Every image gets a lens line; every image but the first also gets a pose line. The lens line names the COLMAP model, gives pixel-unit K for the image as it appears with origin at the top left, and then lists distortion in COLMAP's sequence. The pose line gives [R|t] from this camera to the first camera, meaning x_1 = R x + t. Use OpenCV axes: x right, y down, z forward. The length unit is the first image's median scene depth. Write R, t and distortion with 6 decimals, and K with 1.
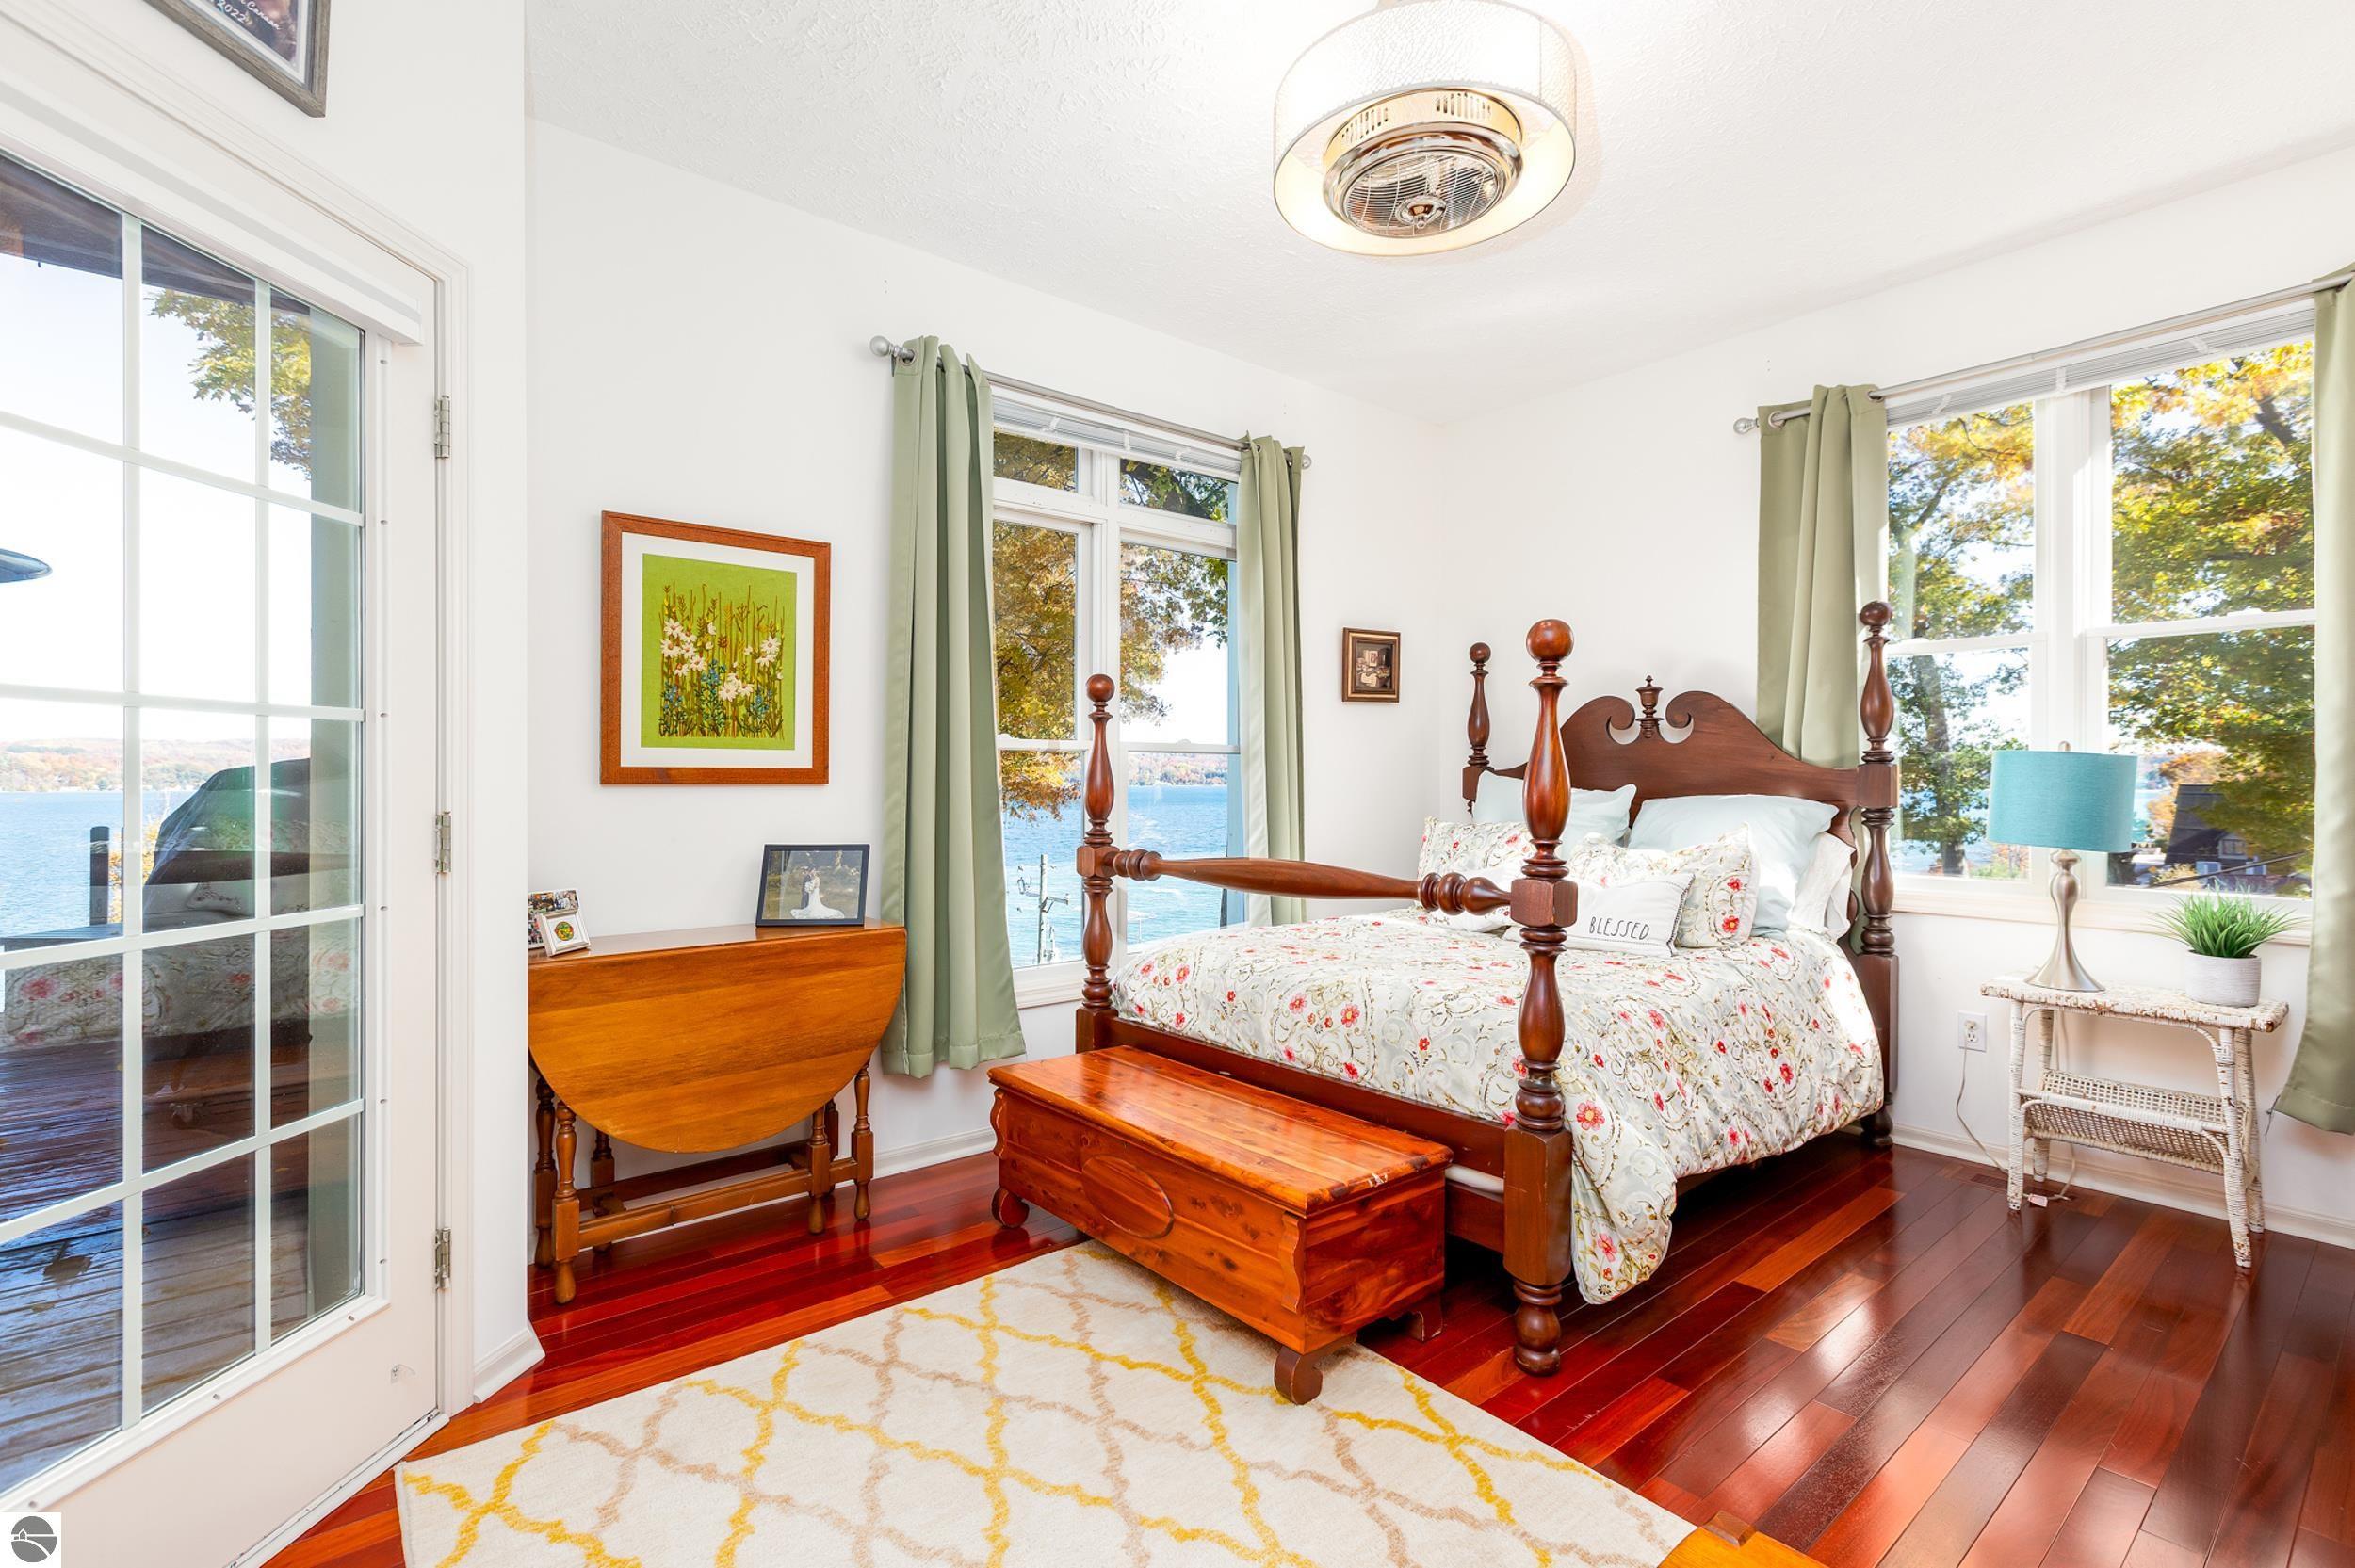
lens RADIAL K [[1058.2, 0, 1177.5], [0, 1058.2, 784.0], [0, 0, 1]] dist [-0.000288, 0.000204]
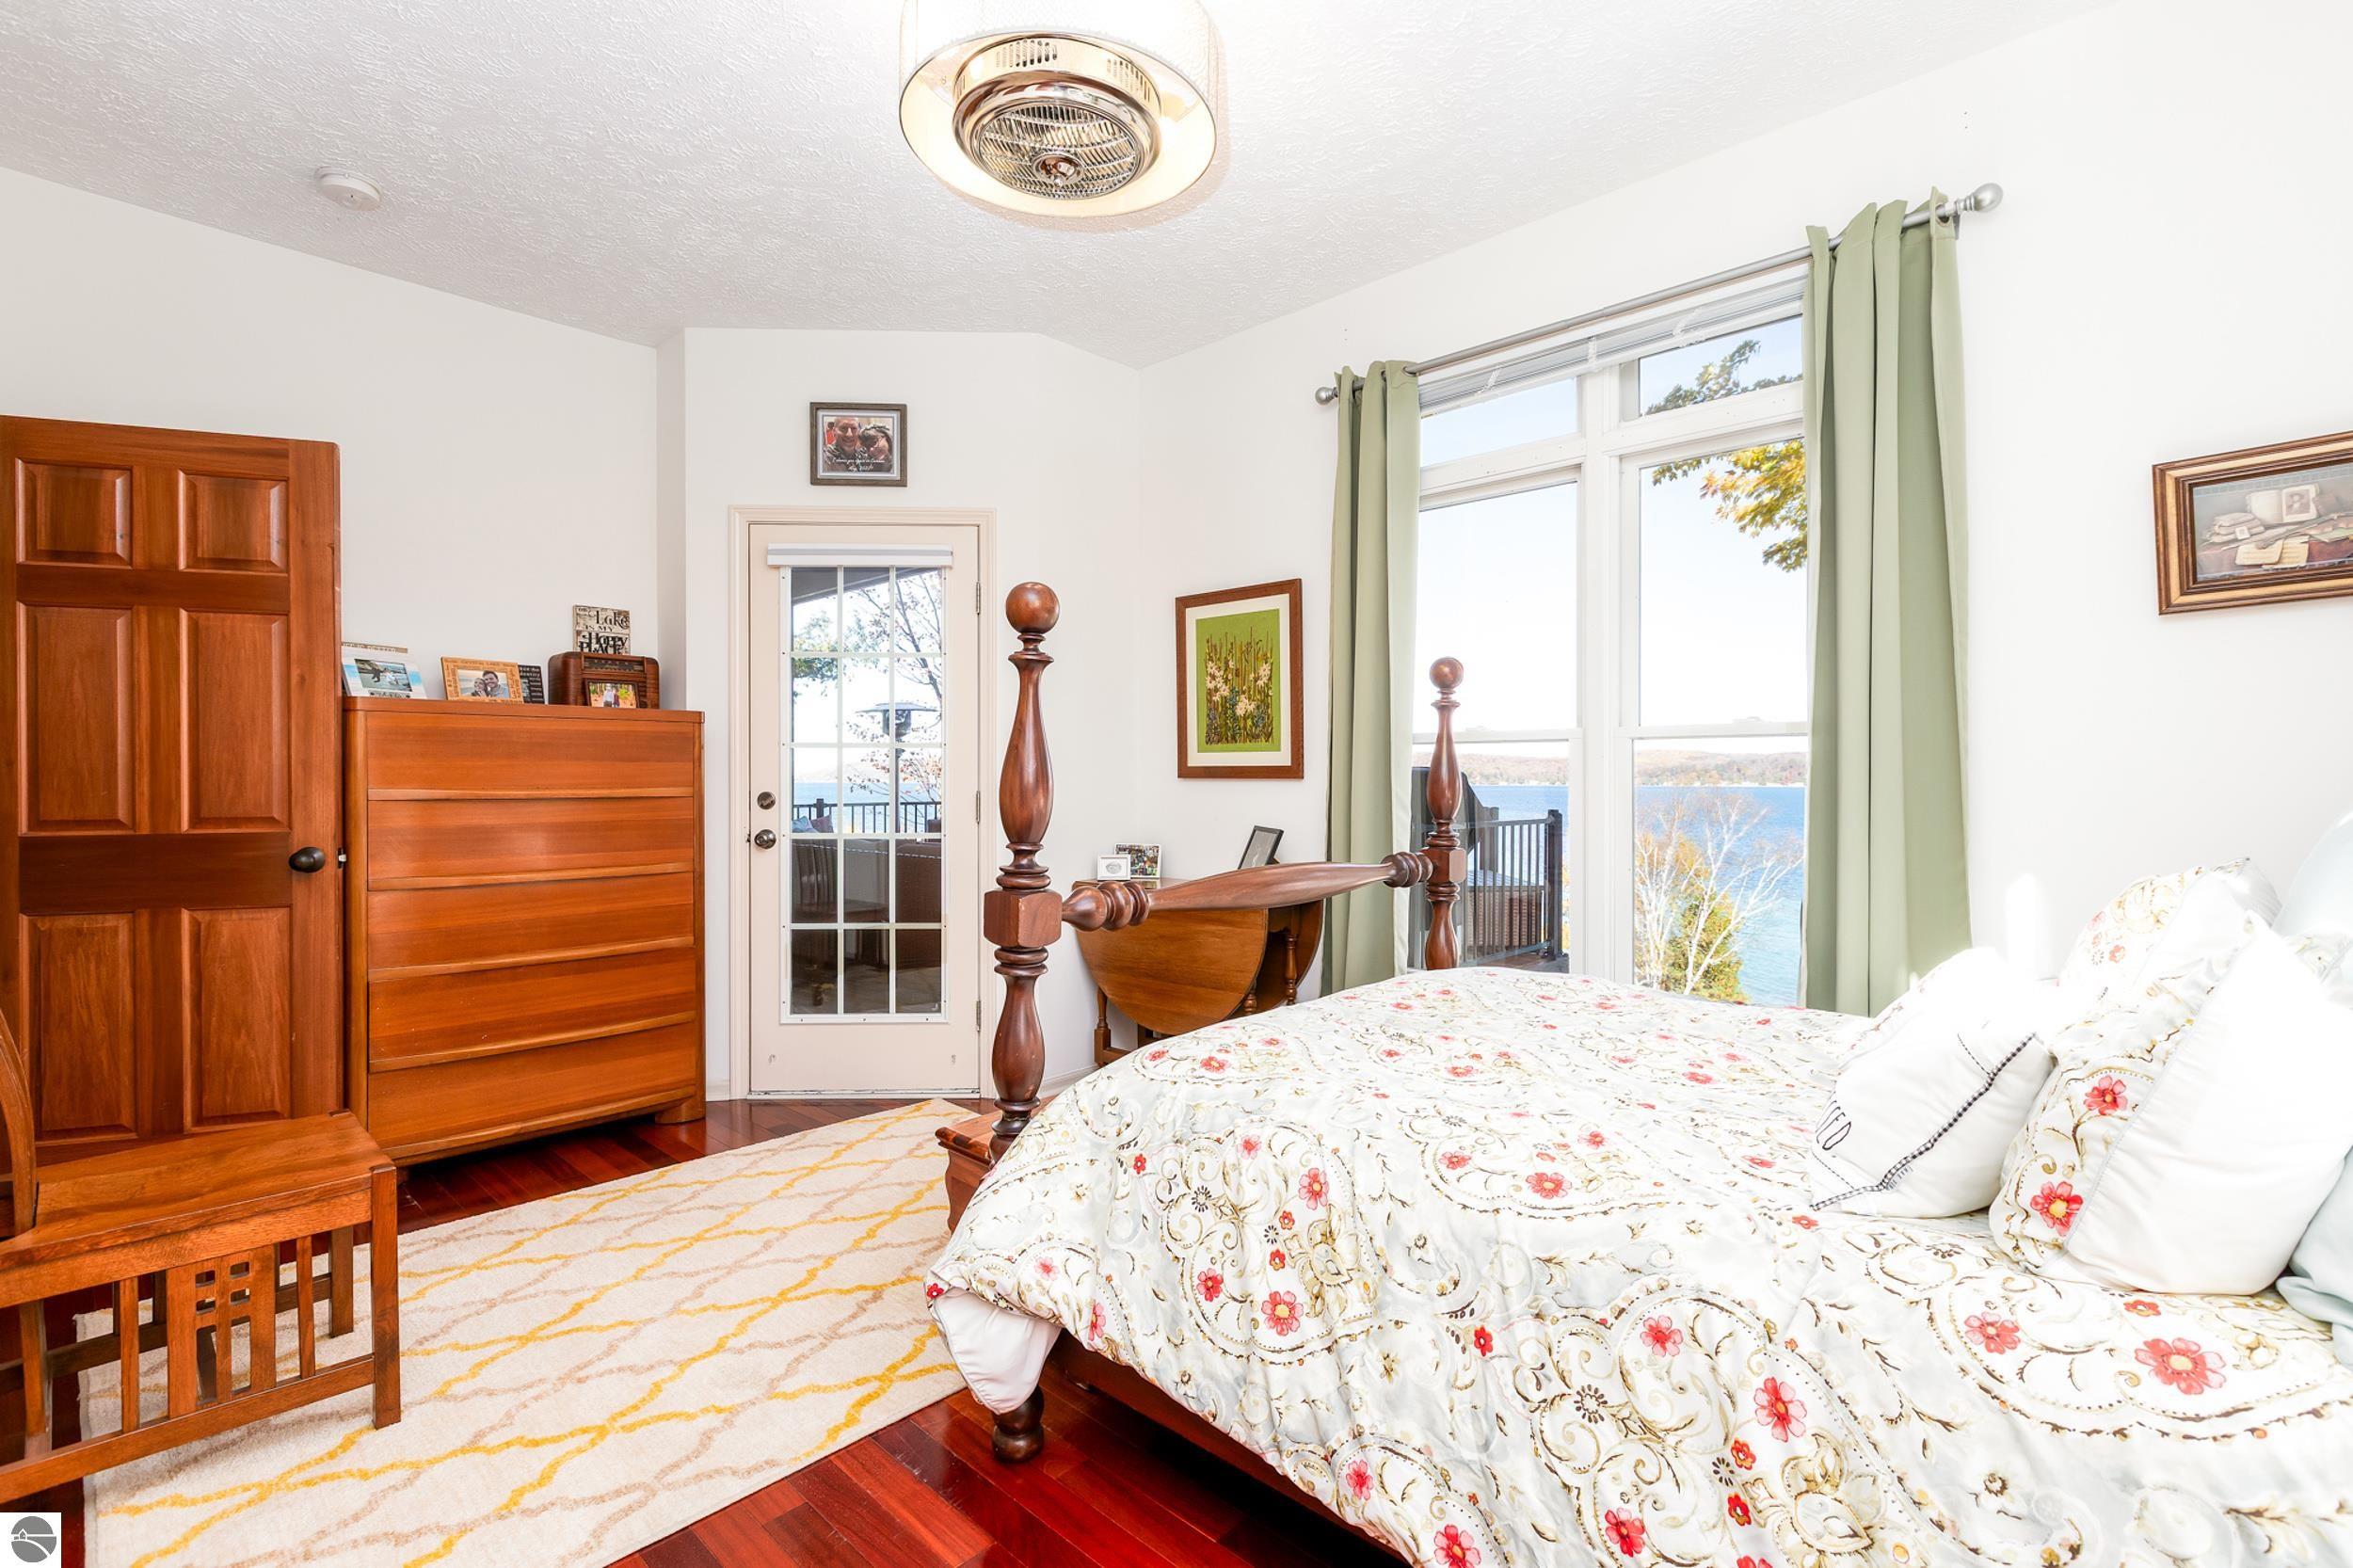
lens RADIAL K [[1070.2, 0, 1176.5], [0, 1070.2, 784.0], [0, 0, 1]] dist [-0.022953, 0.000226]
pose [[0.117382, 0.005421, -0.993072, 0.934252], [-0.006647, 0.999967, 0.004673, 0.001142], [0.993065, 0.006052, 0.117414, 0.786196]]
